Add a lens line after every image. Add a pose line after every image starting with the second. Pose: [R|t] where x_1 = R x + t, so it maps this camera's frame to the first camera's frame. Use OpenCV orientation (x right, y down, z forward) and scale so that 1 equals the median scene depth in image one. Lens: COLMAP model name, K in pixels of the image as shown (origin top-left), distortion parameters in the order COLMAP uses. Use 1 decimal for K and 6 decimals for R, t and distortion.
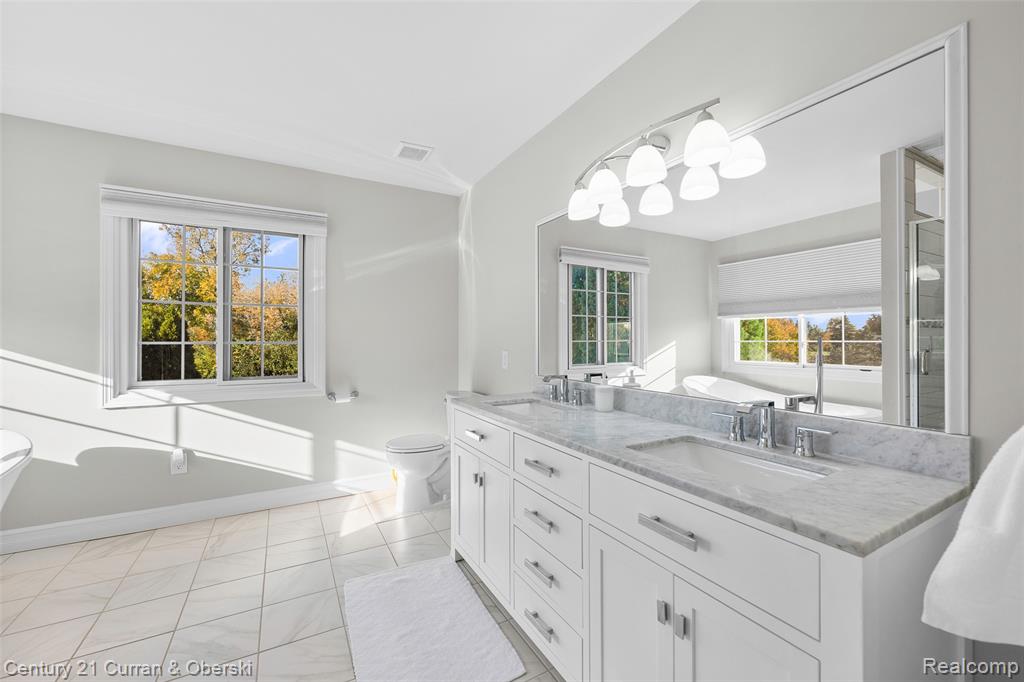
lens RADIAL K [[410.3, 0, 511.5], [0, 410.3, 337.0], [0, 0, 1]] dist [0.001086, -0.000573]
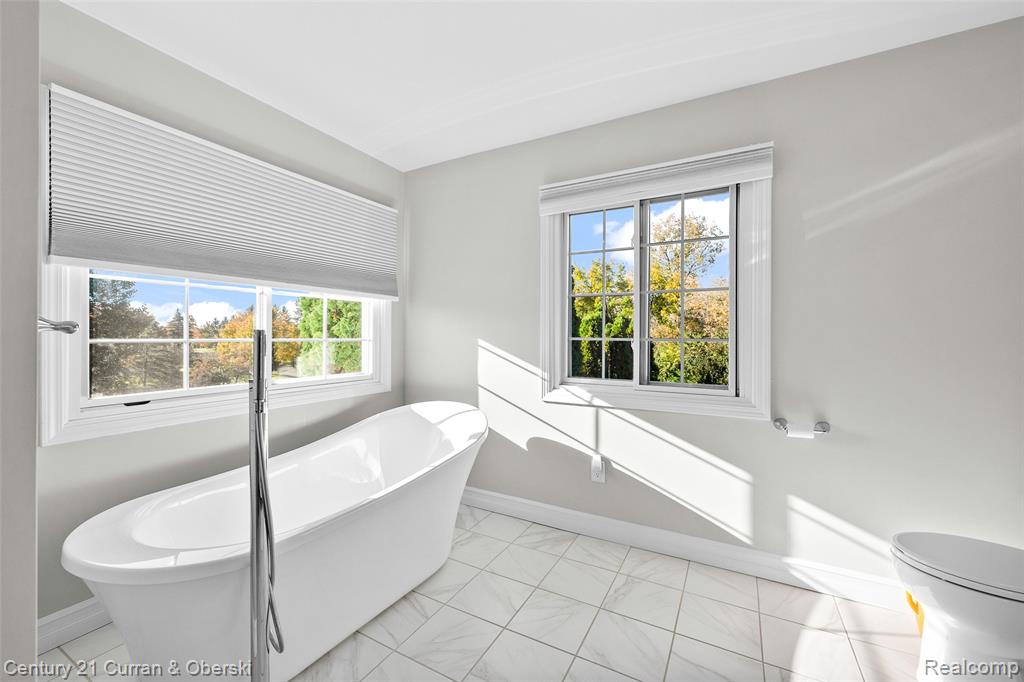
lens RADIAL K [[410.3, 0, 515.1], [0, 410.3, 335.8], [0, 0, 1]] dist [0.001086, -0.000573]
pose [[0.534214, 0.002305, -0.845346, -0.133092], [0.002044, 0.999990, 0.004019, 0.002962], [0.845347, -0.003875, 0.534203, 0.345832]]
